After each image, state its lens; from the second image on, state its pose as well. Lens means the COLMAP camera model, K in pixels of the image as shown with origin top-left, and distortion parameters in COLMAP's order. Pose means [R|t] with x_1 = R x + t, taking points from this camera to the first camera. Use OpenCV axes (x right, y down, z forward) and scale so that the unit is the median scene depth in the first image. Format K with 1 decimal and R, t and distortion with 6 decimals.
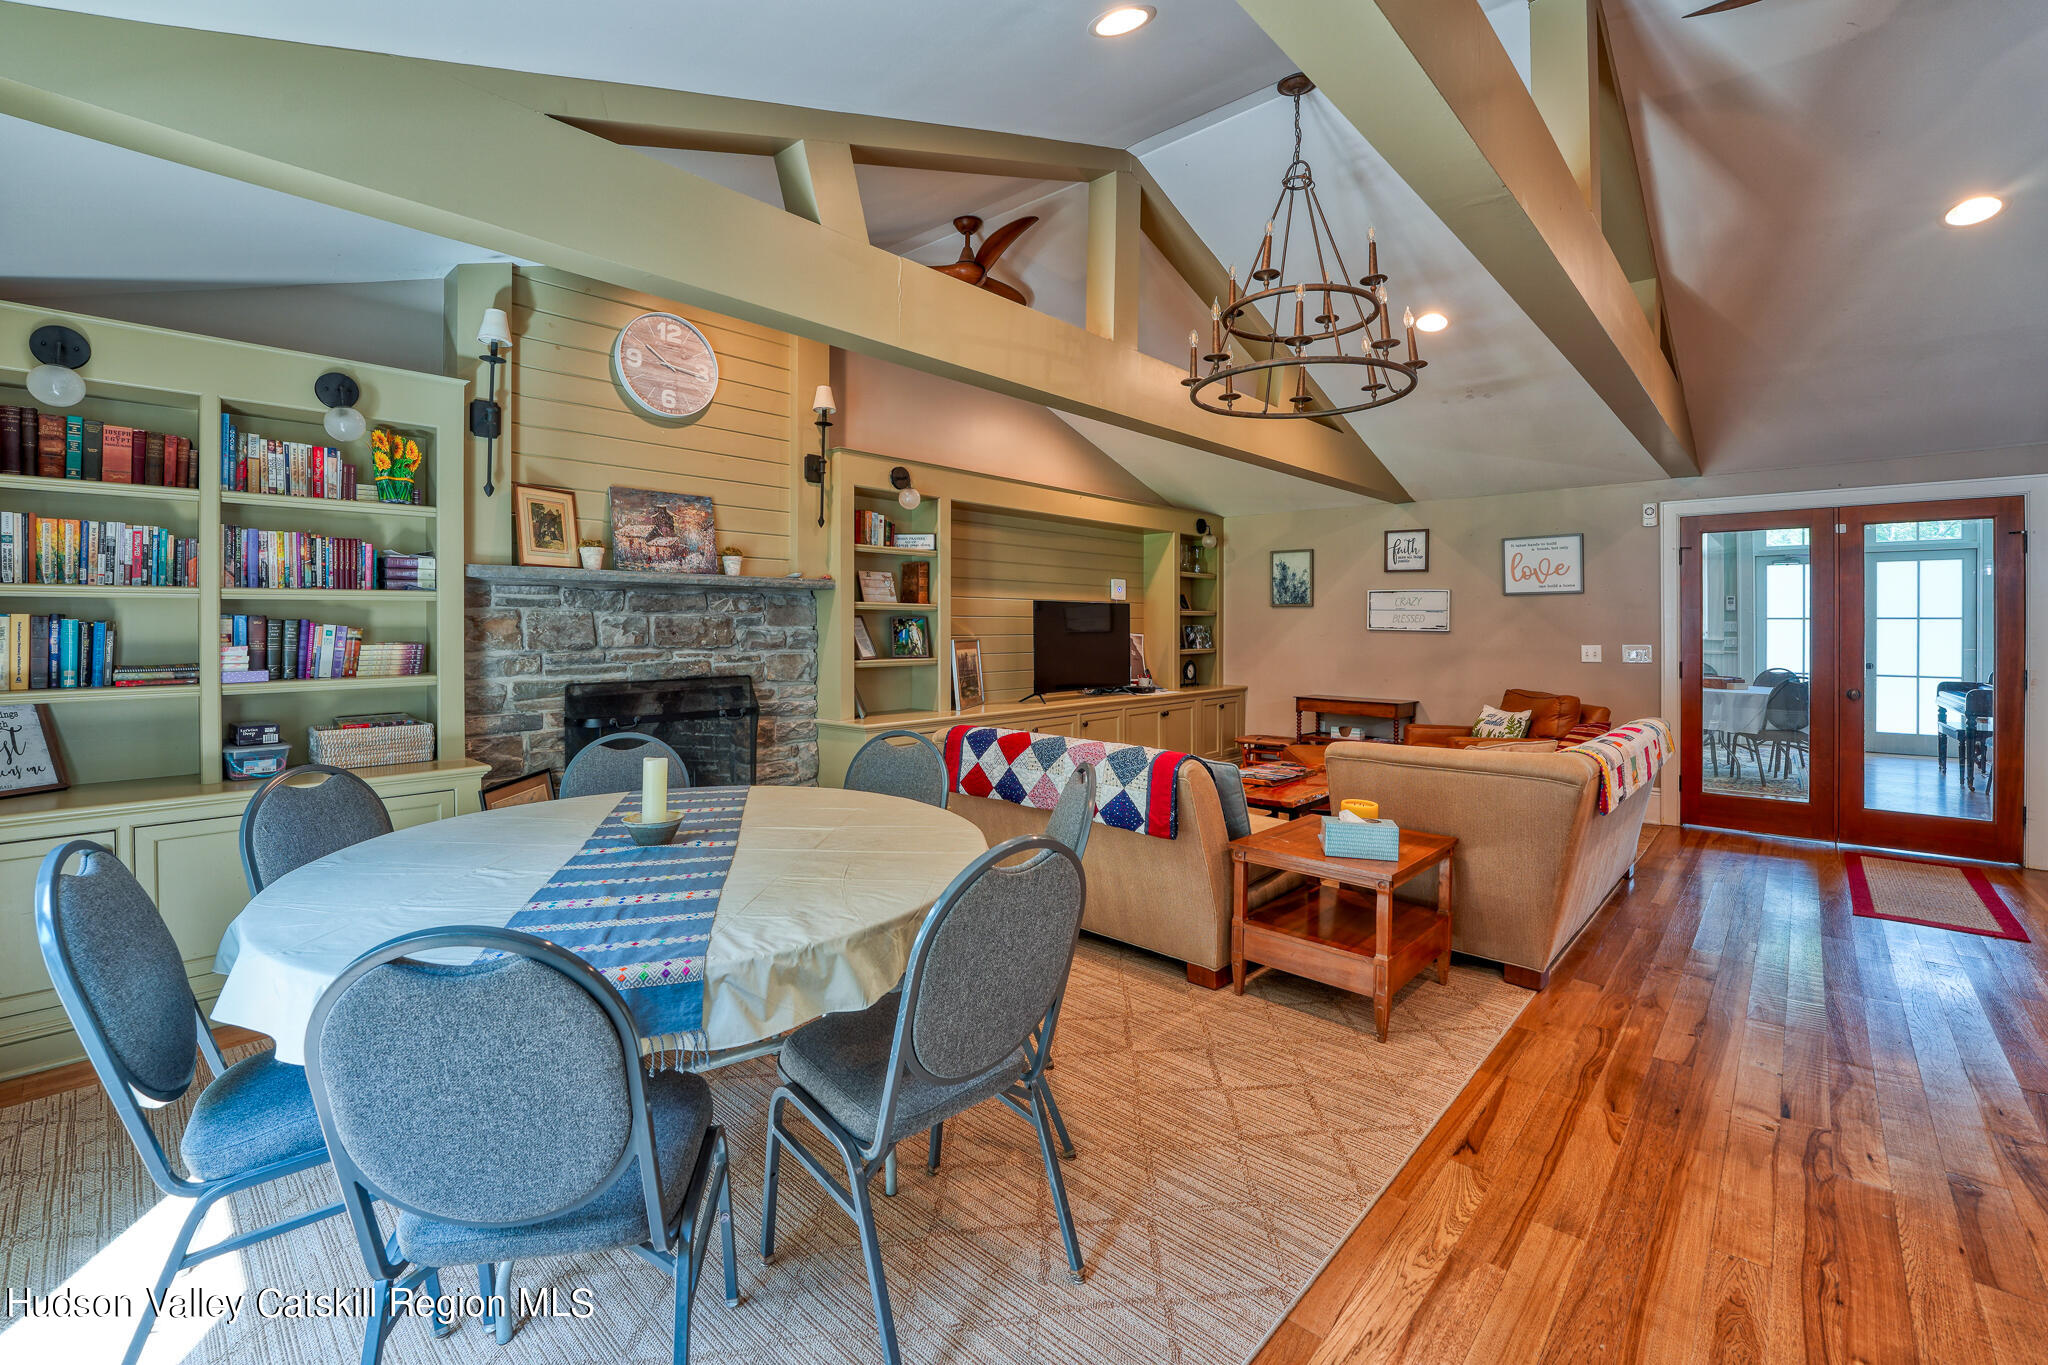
lens RADIAL K [[861.8, 0, 1020.4], [0, 861.8, 628.4], [0, 0, 1]] dist [-0.023995, 0.001426]
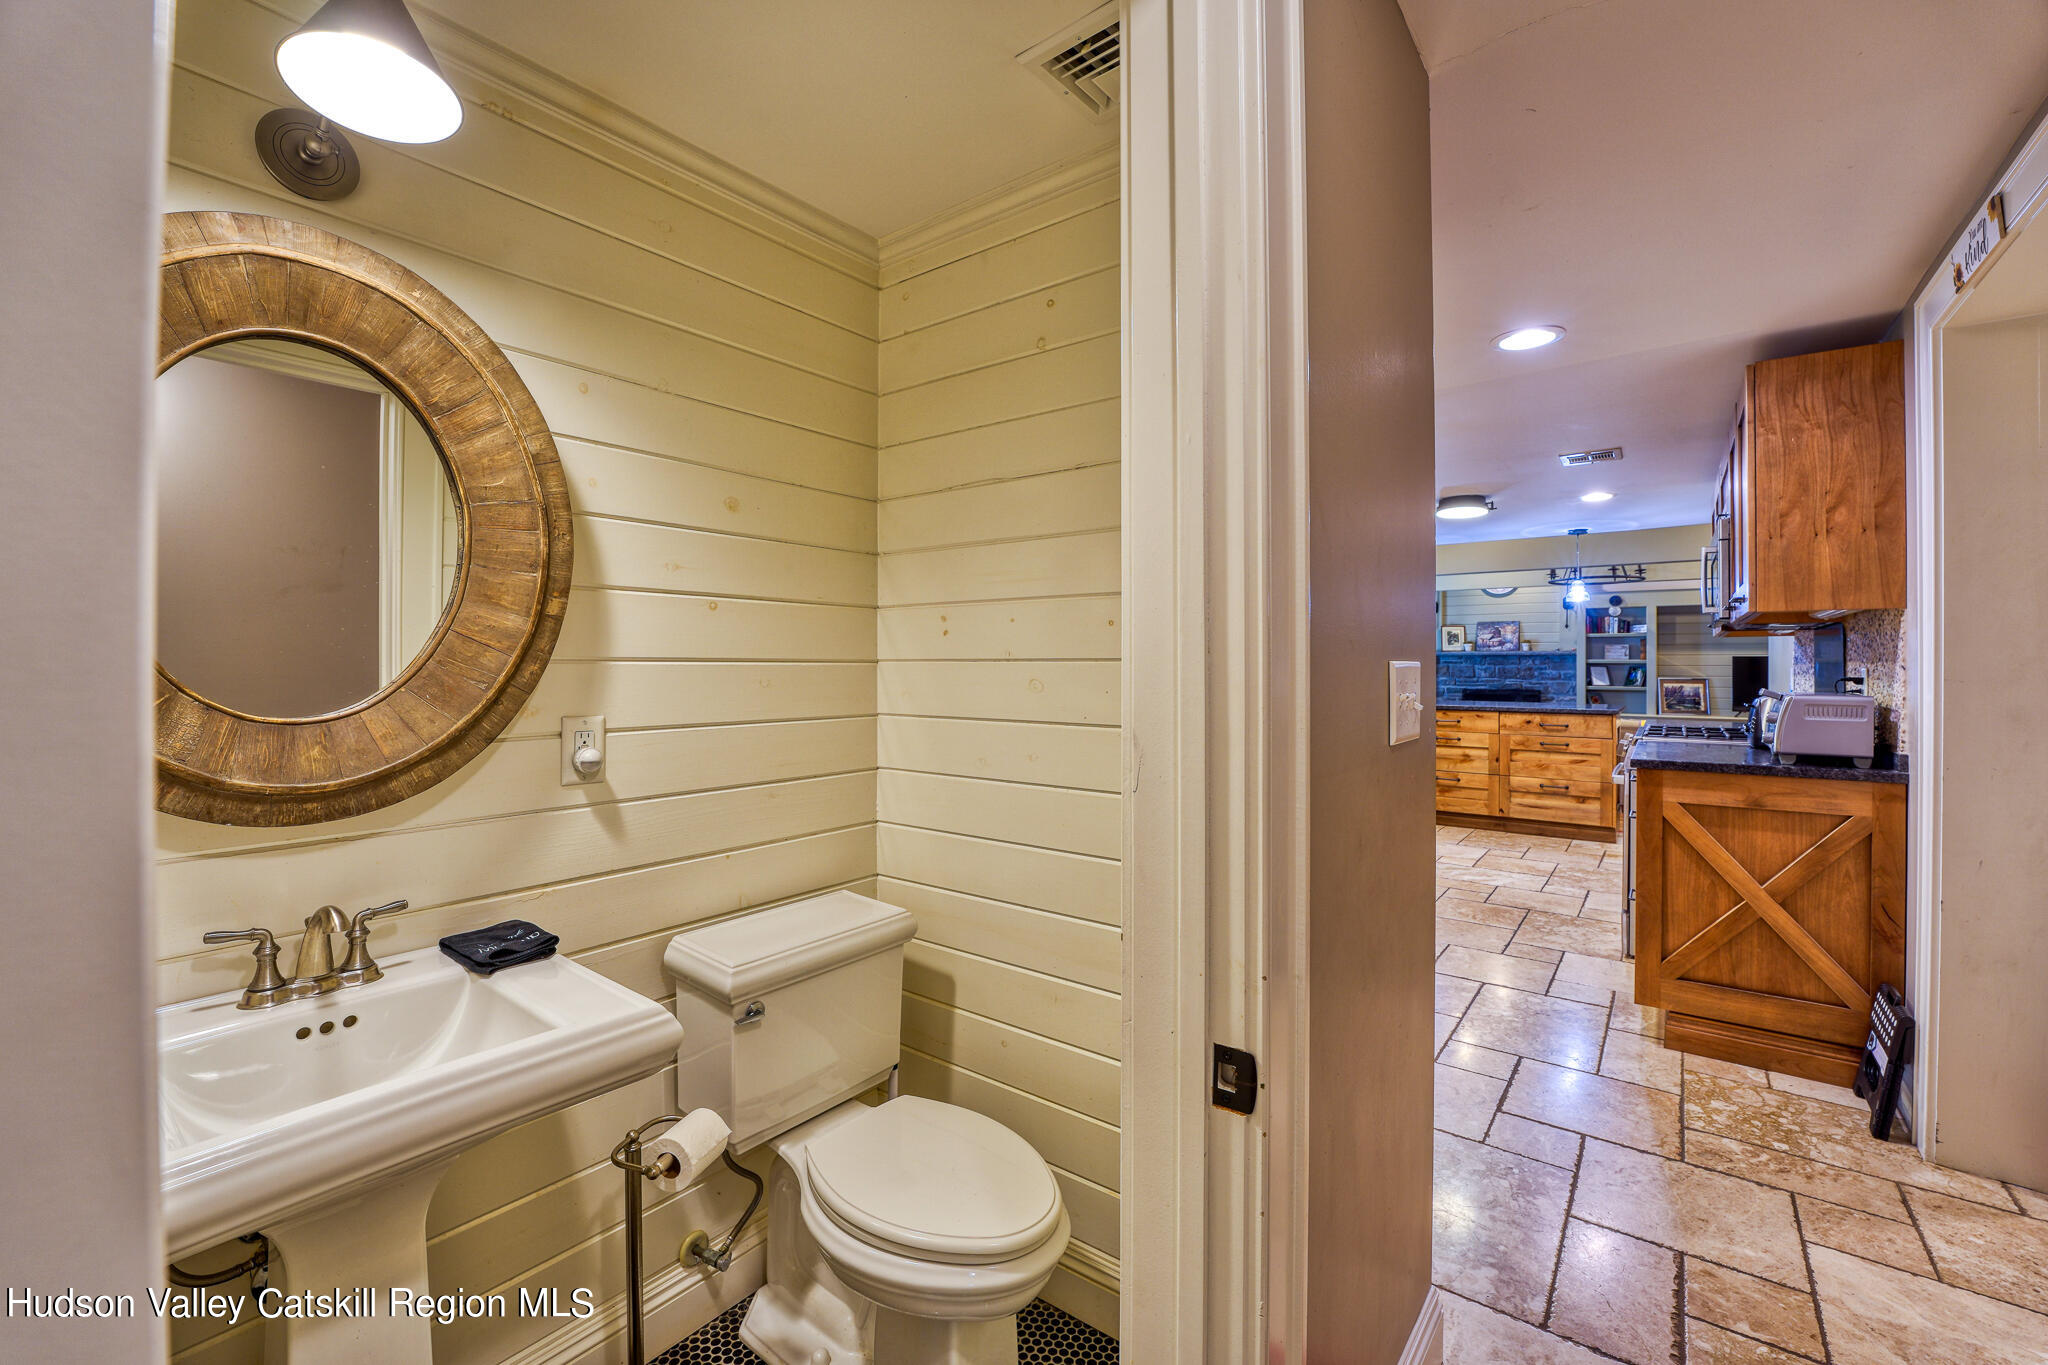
lens RADIAL K [[861.8, 0, 1021.7], [0, 861.8, 663.4], [0, 0, 1]] dist [-0.023995, 0.001426]
pose [[0.087840, -0.002214, -0.996132, 2.098656], [-0.004700, 0.999985, -0.002637, -0.009537], [0.996124, 0.004913, 0.087828, -0.735205]]
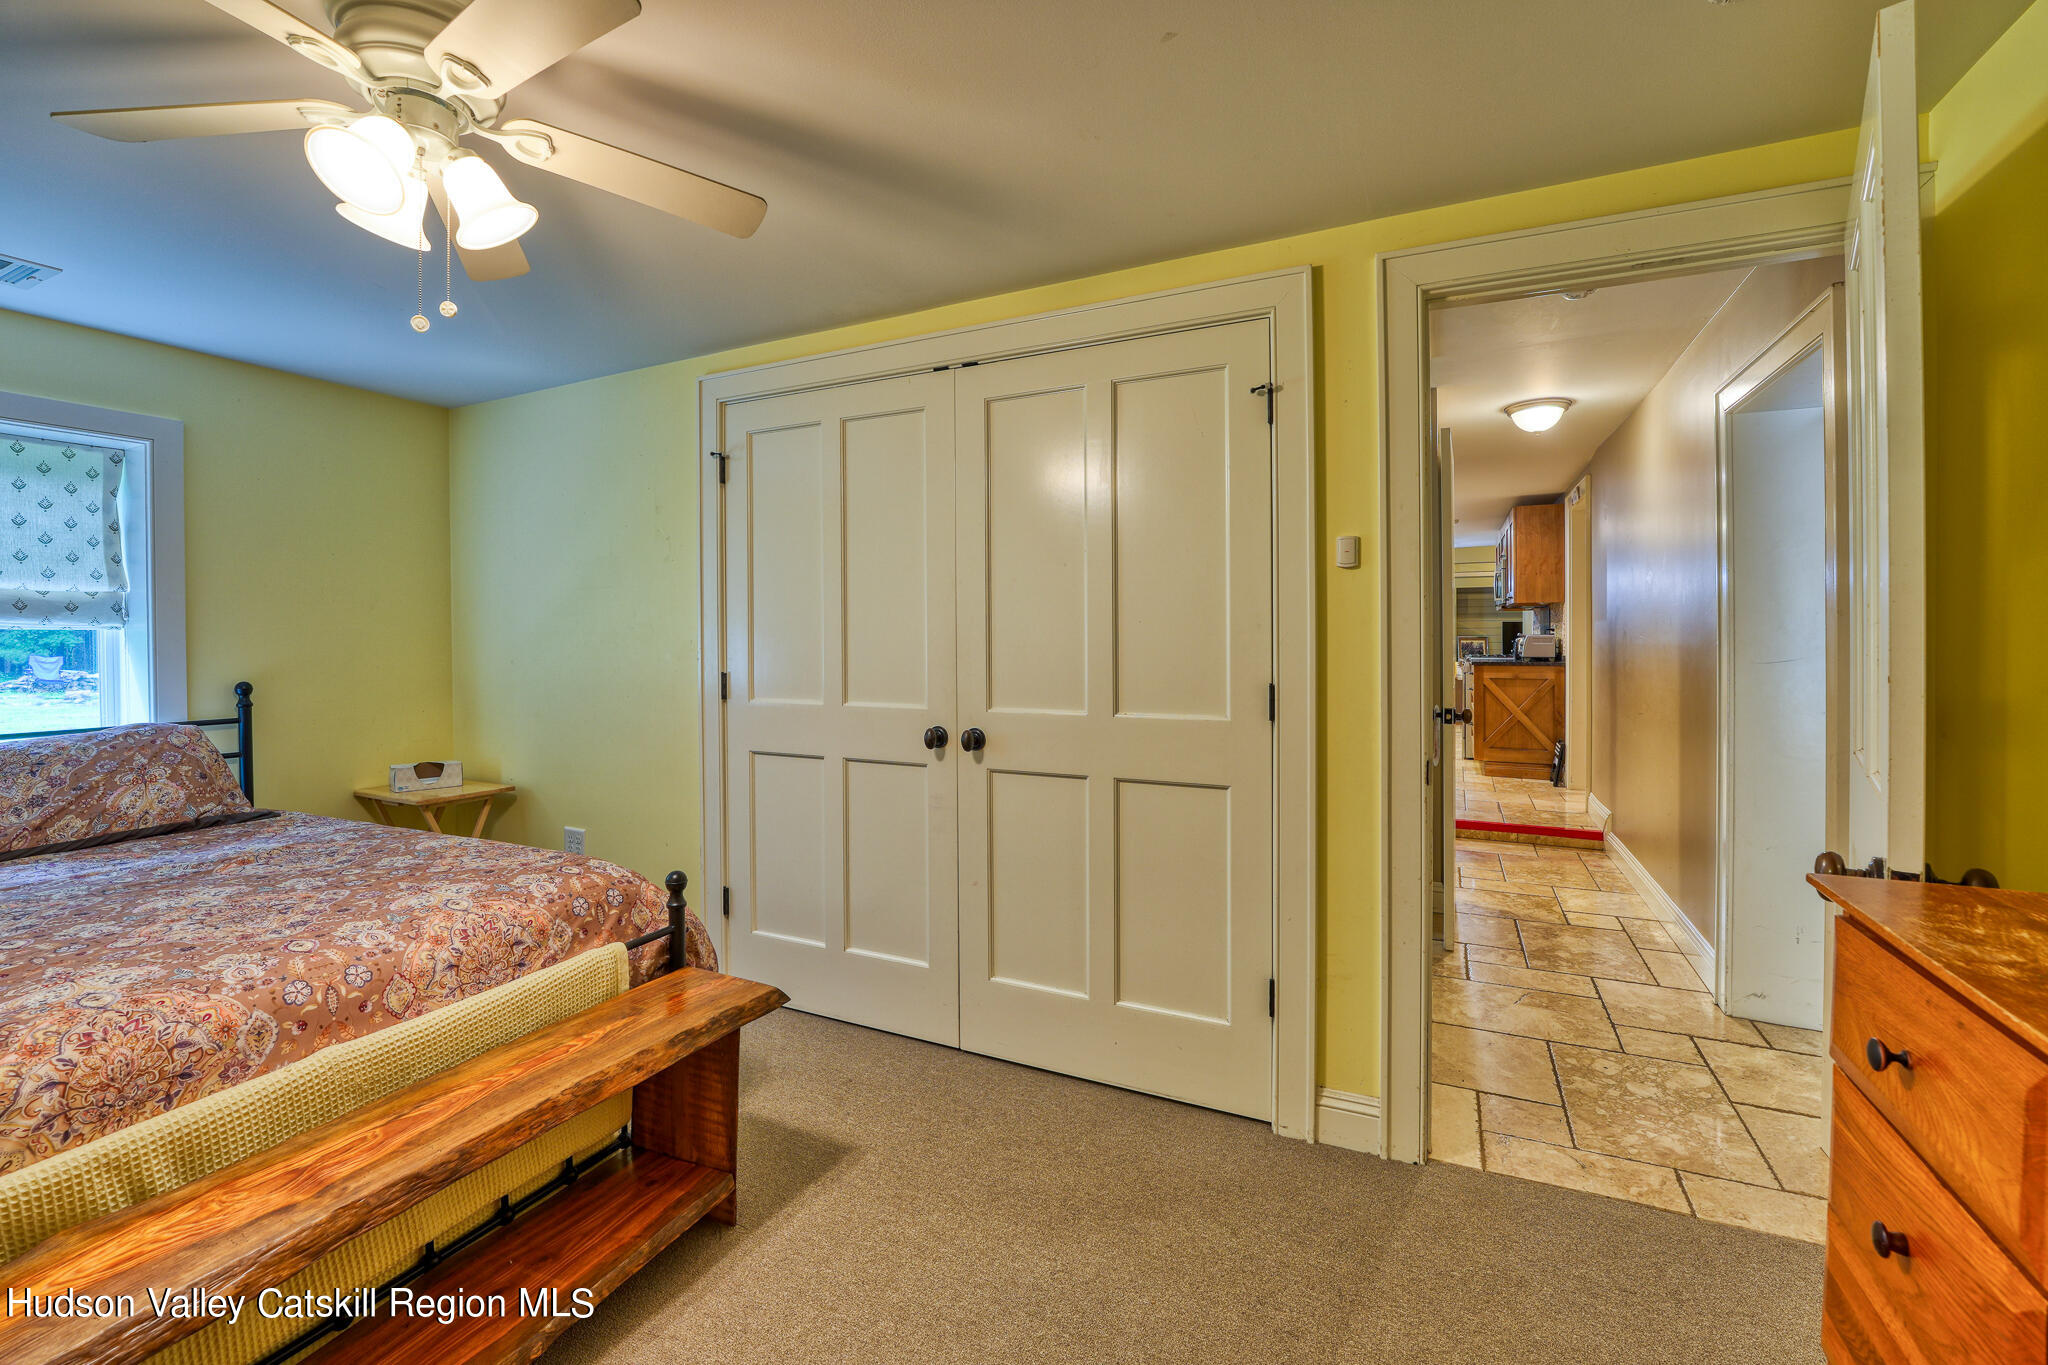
lens RADIAL K [[861.8, 0, 1039.2], [0, 861.8, 632.7], [0, 0, 1]] dist [-0.023995, 0.001426]
pose [[0.289233, -0.000046, -0.957259, 2.750348], [-0.002242, 0.999997, -0.000725, 0.006849], [0.957256, 0.002356, 0.289232, -1.409237]]
